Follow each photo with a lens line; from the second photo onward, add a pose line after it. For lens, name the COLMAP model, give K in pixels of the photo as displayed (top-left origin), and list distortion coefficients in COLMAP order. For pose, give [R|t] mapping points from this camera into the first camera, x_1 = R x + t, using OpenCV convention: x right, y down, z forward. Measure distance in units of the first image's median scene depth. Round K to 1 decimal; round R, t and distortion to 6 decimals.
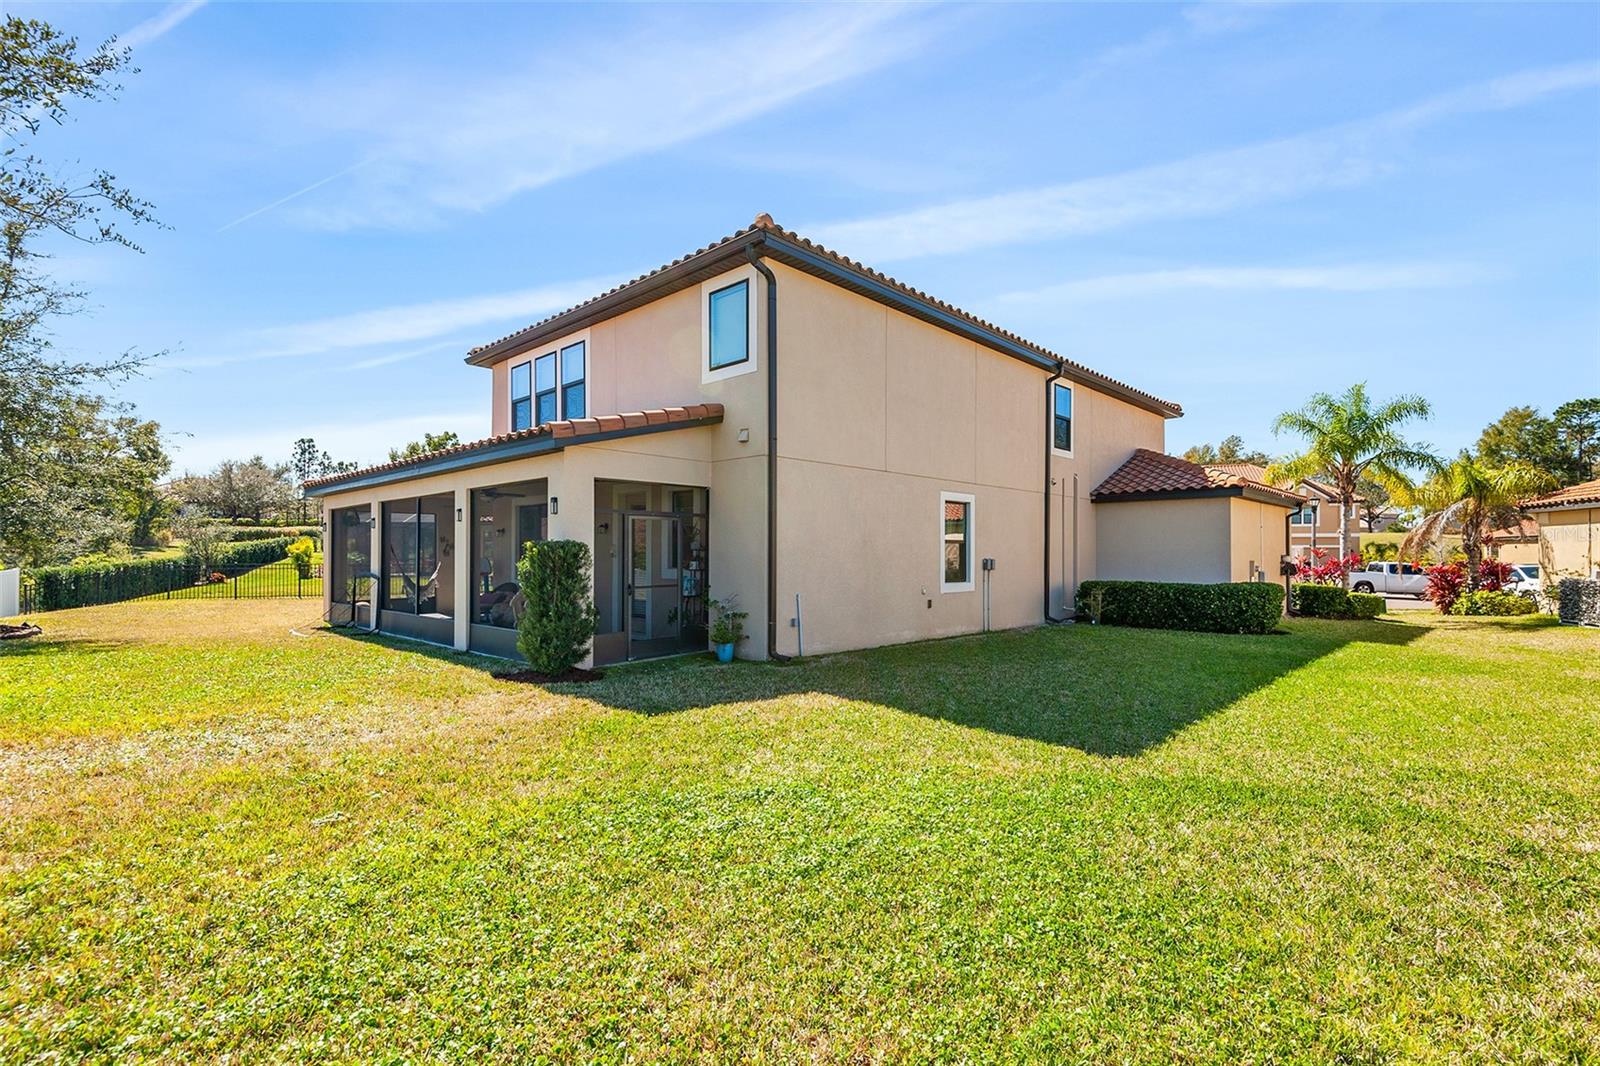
lens RADIAL K [[747.4, 0, 800.2], [0, 747.4, 542.6], [0, 0, 1]] dist [0.018507, -0.007445]
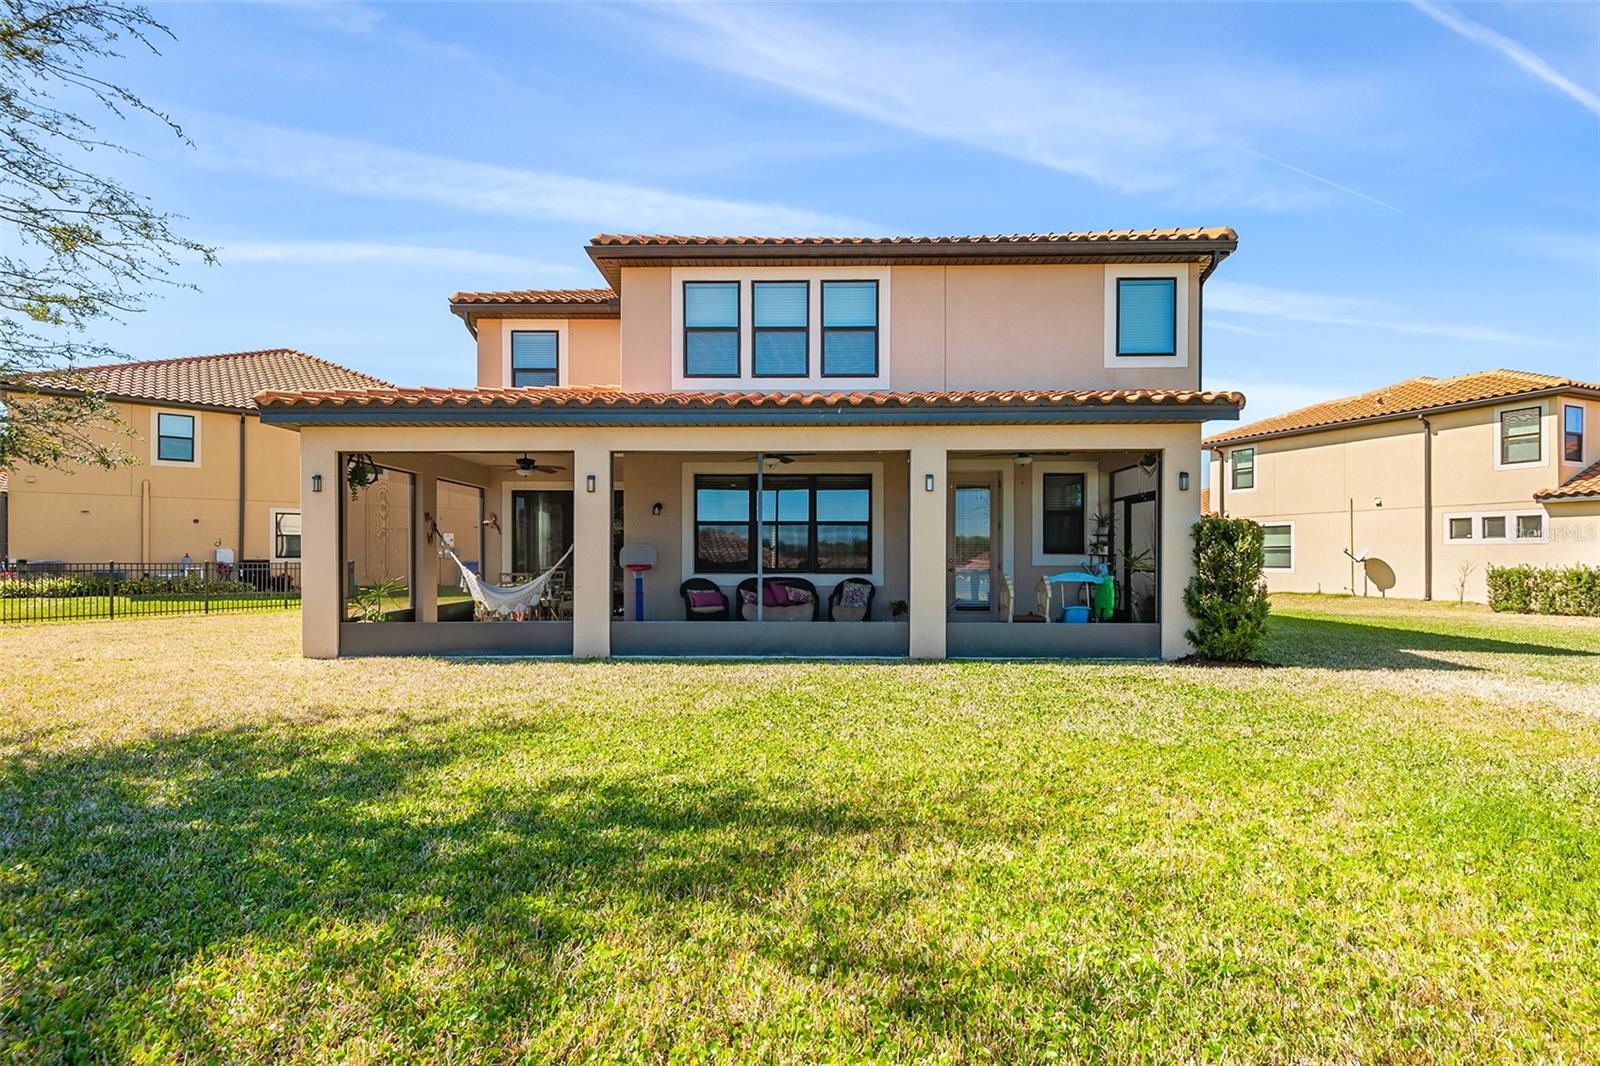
lens RADIAL K [[747.4, 0, 796.5], [0, 747.4, 537.2], [0, 0, 1]] dist [0.018507, -0.007445]
pose [[0.728974, 0.018163, 0.684301, -0.165378], [-0.010076, 0.999824, -0.015804, 0.005053], [-0.684467, 0.004625, 0.729029, 0.083382]]
